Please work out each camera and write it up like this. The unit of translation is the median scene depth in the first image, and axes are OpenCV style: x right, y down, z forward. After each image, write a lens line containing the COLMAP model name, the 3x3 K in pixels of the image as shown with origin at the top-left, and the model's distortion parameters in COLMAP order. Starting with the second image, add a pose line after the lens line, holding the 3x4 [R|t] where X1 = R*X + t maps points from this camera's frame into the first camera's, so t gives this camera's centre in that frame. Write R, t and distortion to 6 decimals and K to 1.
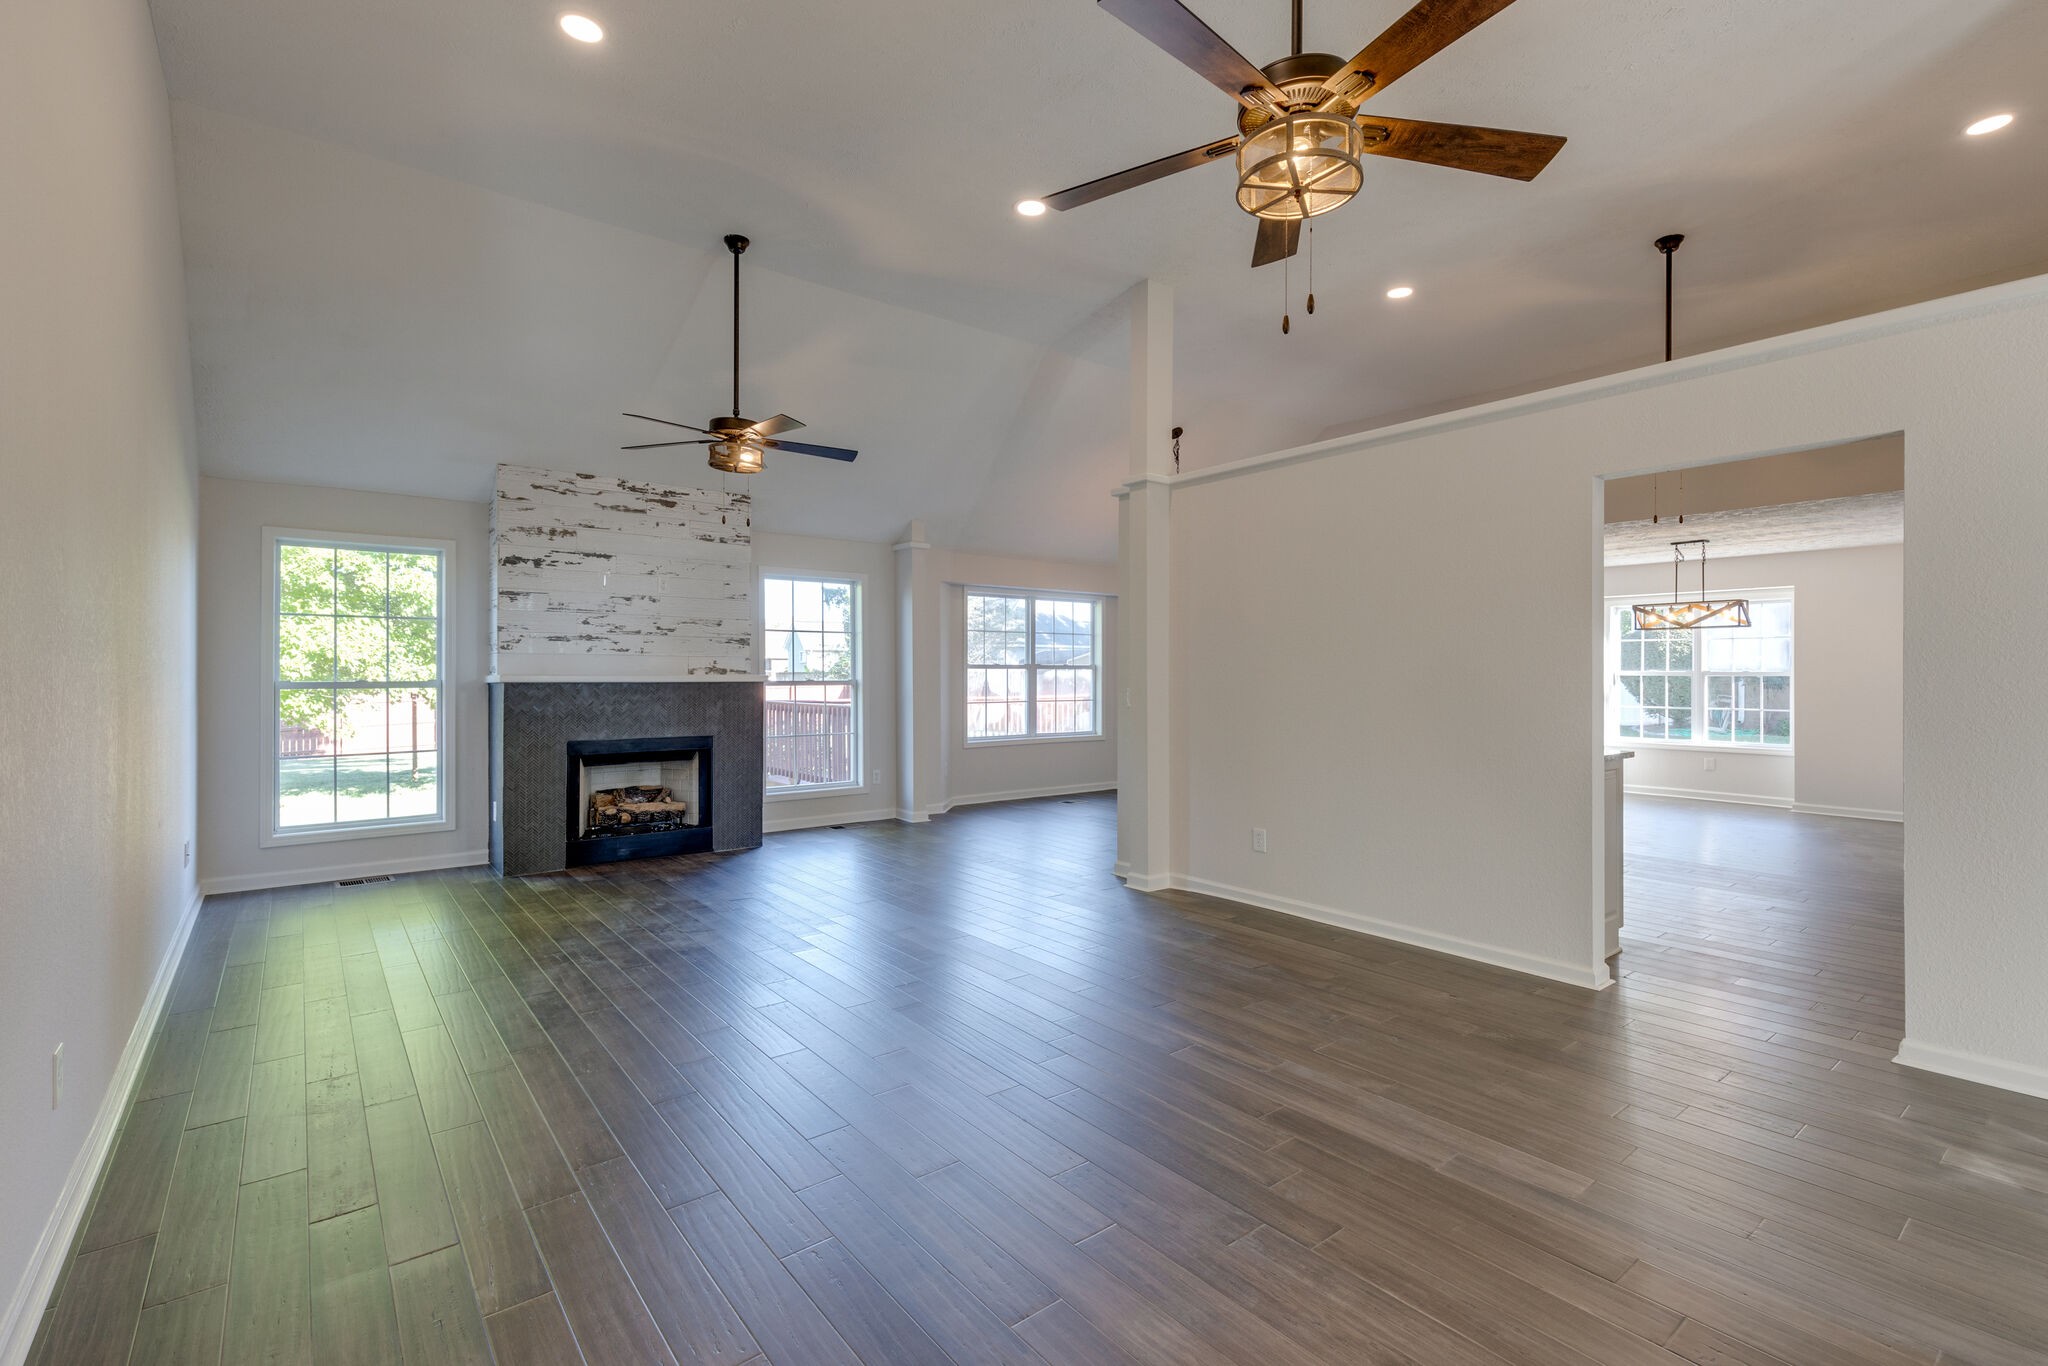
lens RADIAL K [[919.0, 0, 1058.9], [0, 919.0, 669.3], [0, 0, 1]] dist [0.007317, 0.000320]
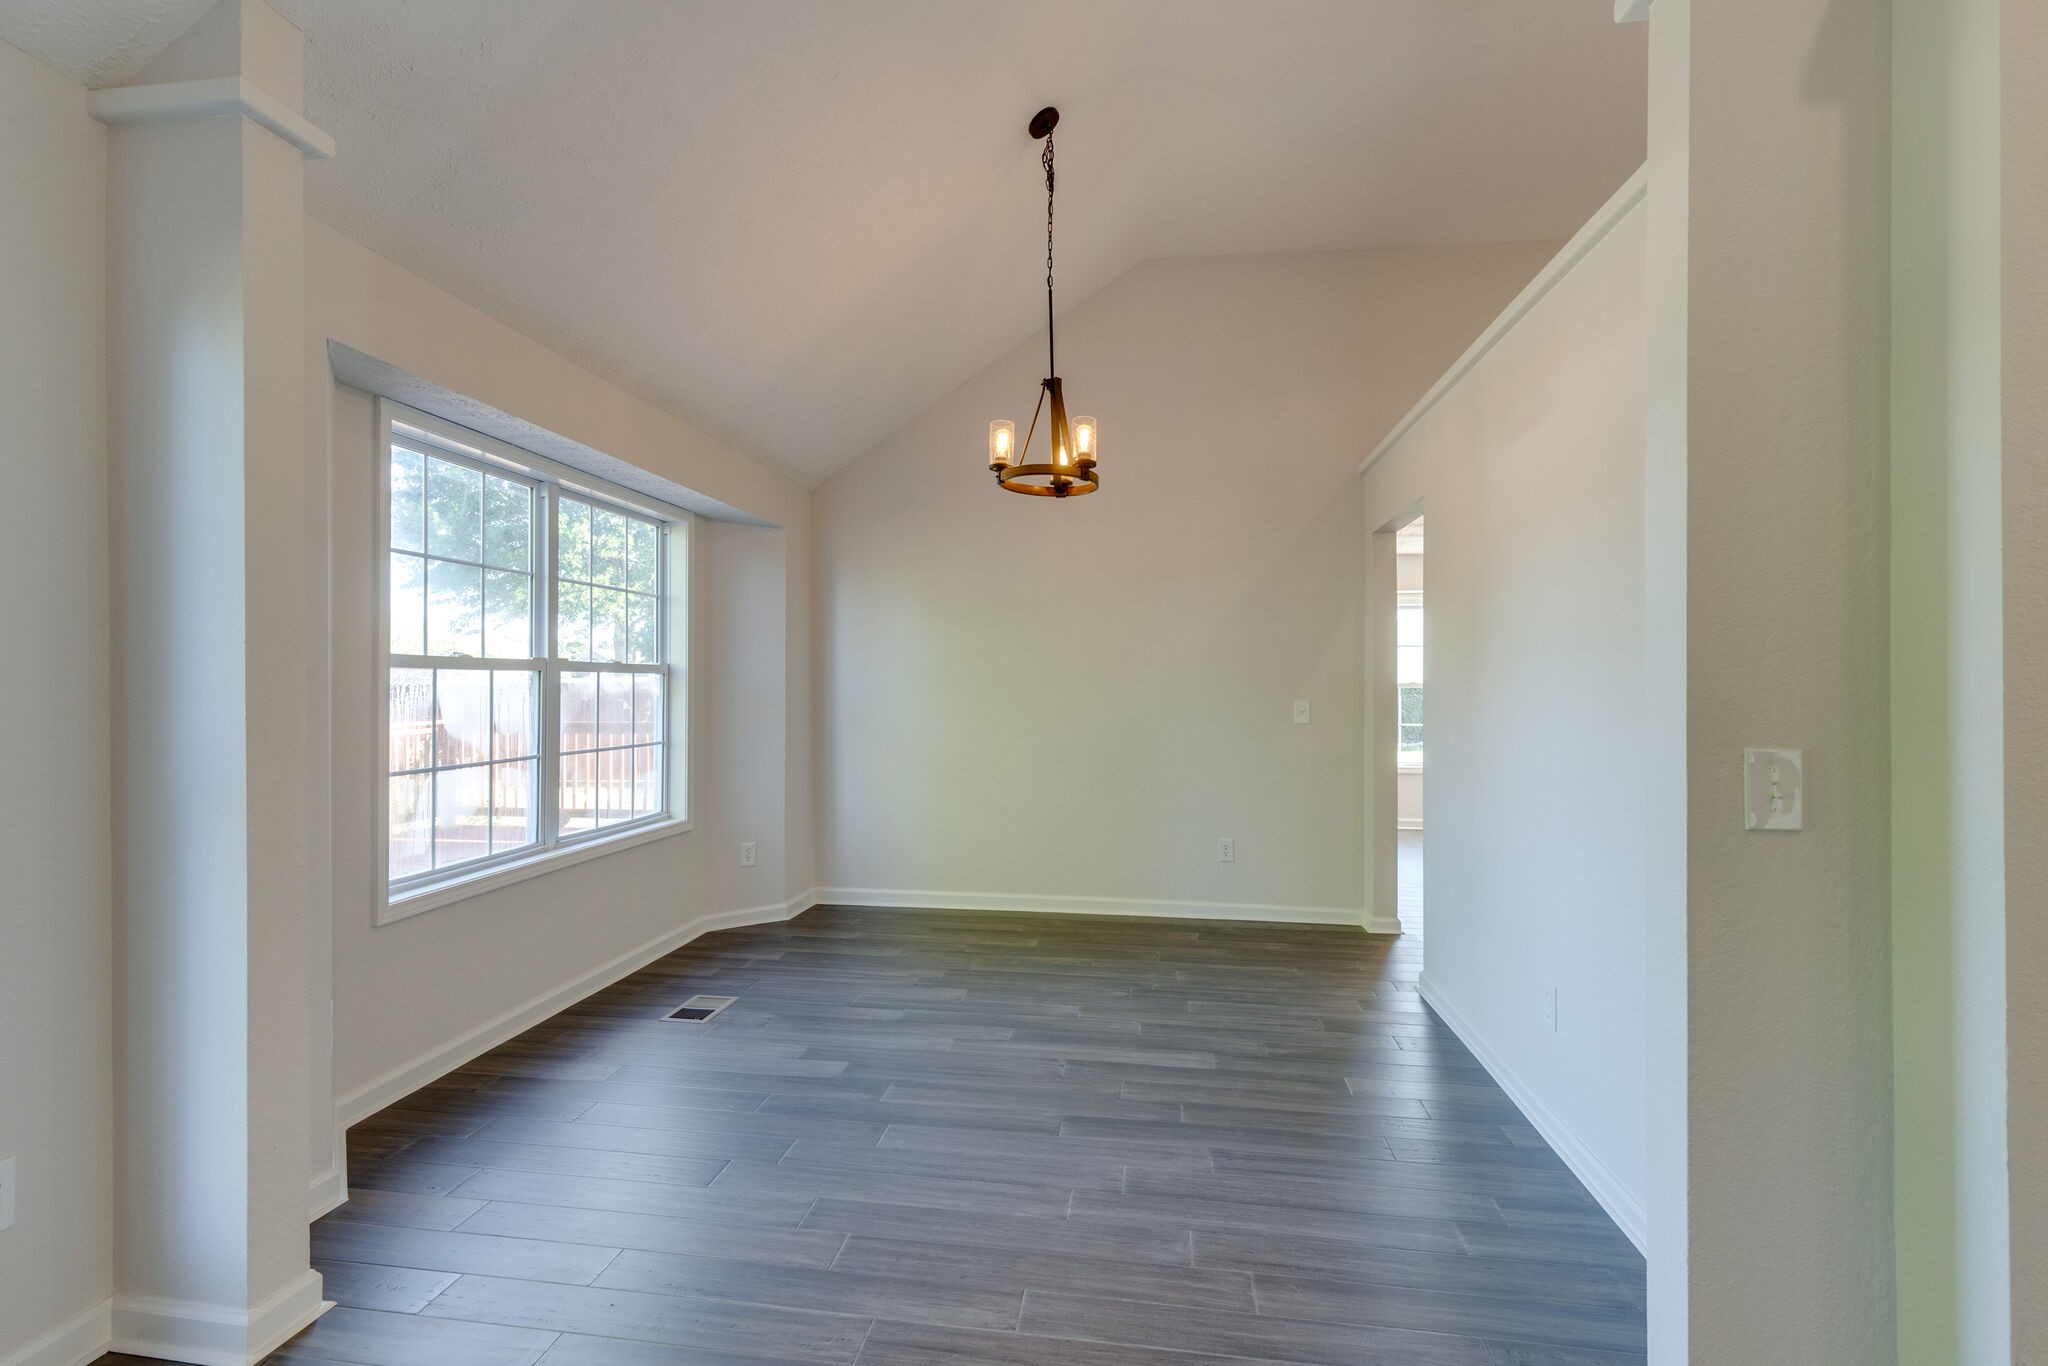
lens RADIAL K [[919.0, 0, 1030.9], [0, 919.0, 676.4], [0, 0, 1]] dist [0.007317, 0.000320]
pose [[0.736940, 0.011541, 0.675860, -0.205308], [-0.008116, 0.999933, -0.008225, 0.005182], [-0.675909, 0.000575, 0.736985, 0.856350]]
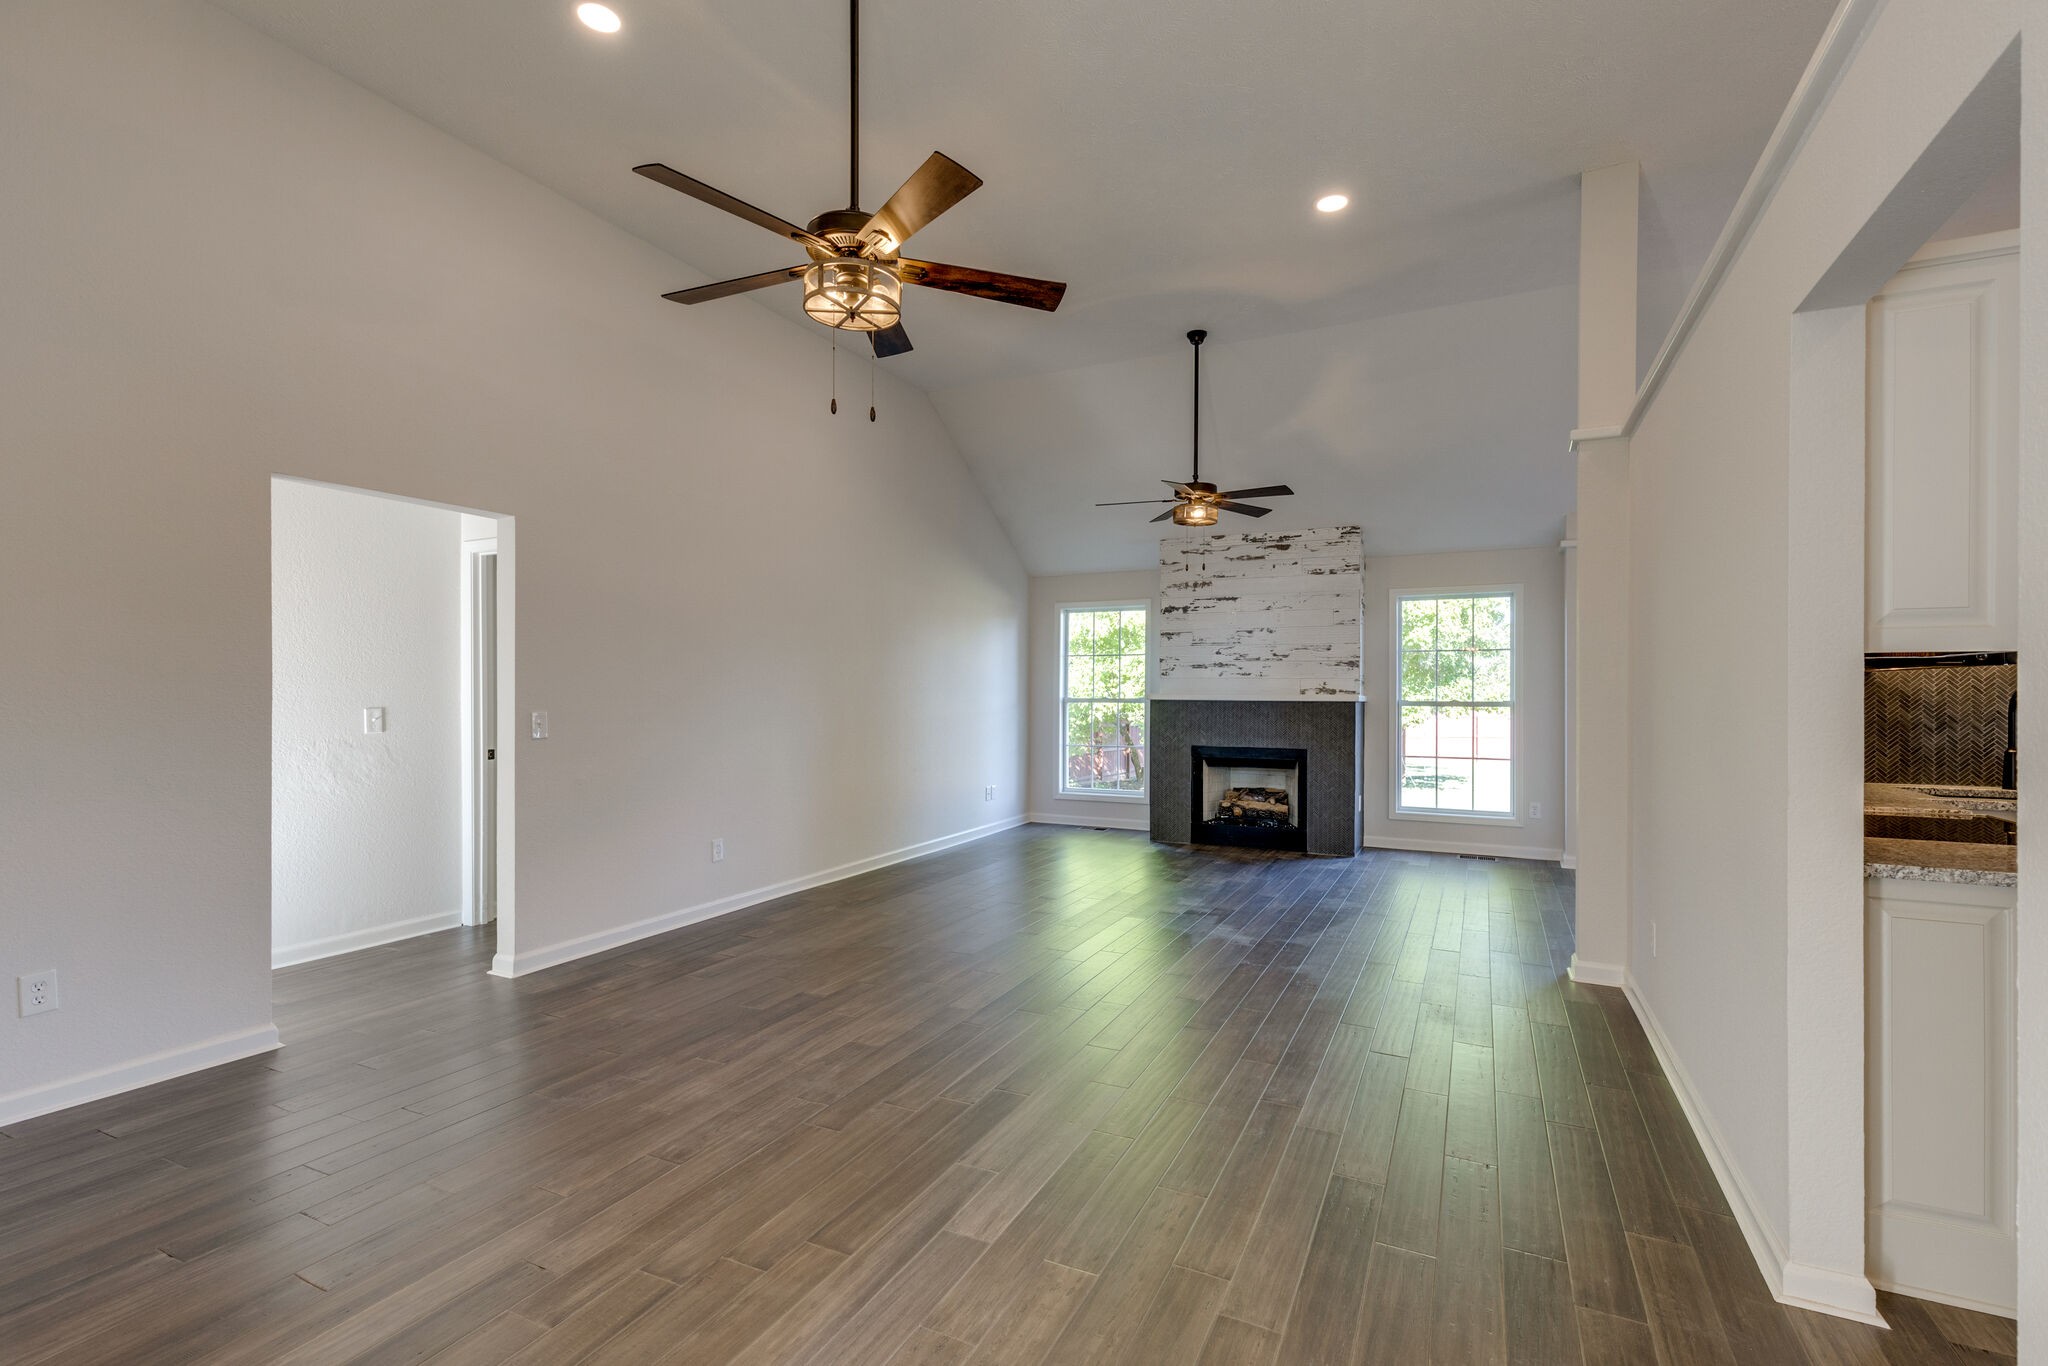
lens RADIAL K [[919.0, 0, 1035.3], [0, 919.0, 691.1], [0, 0, 1]] dist [0.007317, 0.000320]
pose [[0.424164, -0.001803, -0.905584, 0.502846], [0.001673, 0.999998, -0.001208, 0.002546], [0.905584, -0.001003, 0.424166, 0.229539]]
